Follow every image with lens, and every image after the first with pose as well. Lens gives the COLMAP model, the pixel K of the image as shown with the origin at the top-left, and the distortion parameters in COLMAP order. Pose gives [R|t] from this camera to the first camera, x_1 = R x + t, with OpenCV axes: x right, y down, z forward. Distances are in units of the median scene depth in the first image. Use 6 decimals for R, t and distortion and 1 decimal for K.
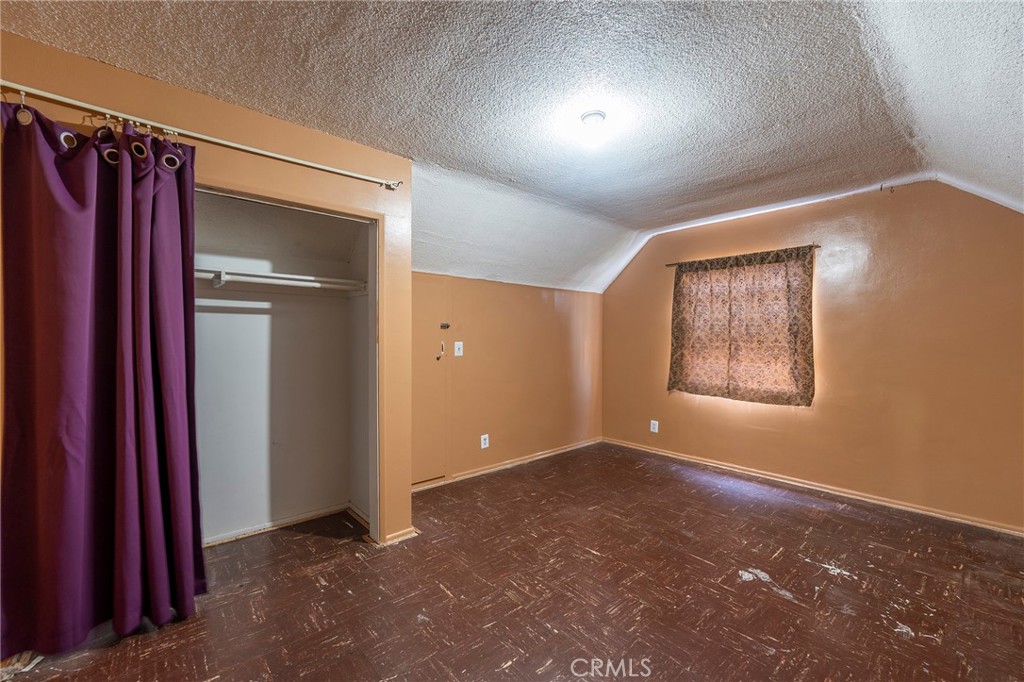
lens RADIAL K [[416.2, 0, 513.6], [0, 416.2, 335.1], [0, 0, 1]] dist [-0.000339, -0.000693]
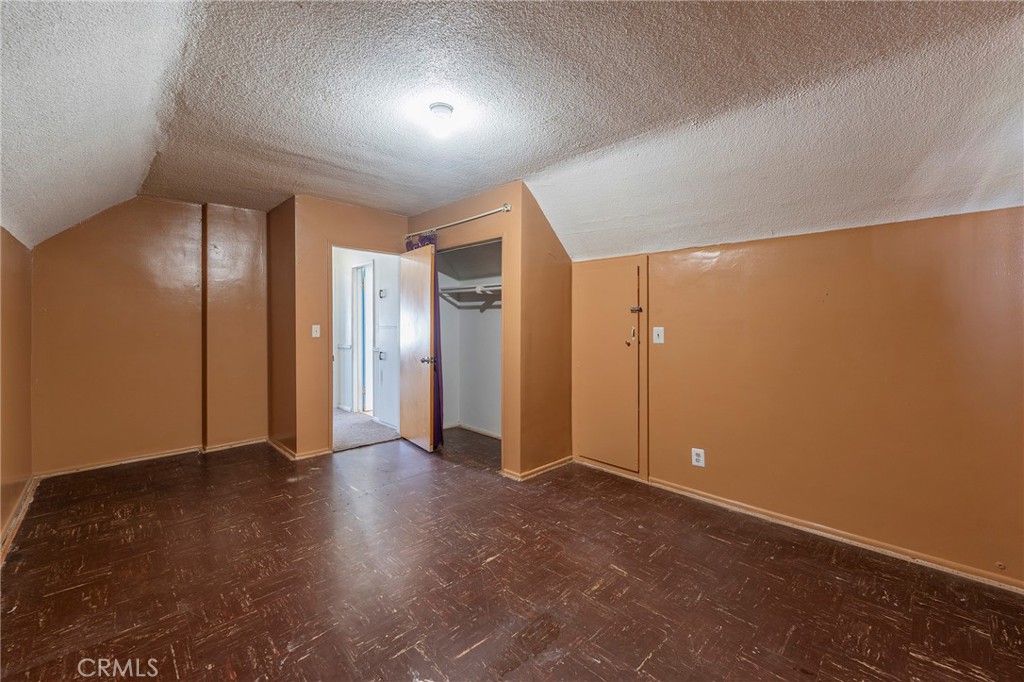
lens RADIAL K [[416.2, 0, 513.6], [0, 416.2, 335.1], [0, 0, 1]] dist [-0.000339, -0.000693]
pose [[0.053985, 0.026984, -0.998177, 0.844140], [0.005658, 0.999610, 0.027329, 0.009104], [0.998526, -0.007123, 0.053812, 0.780968]]
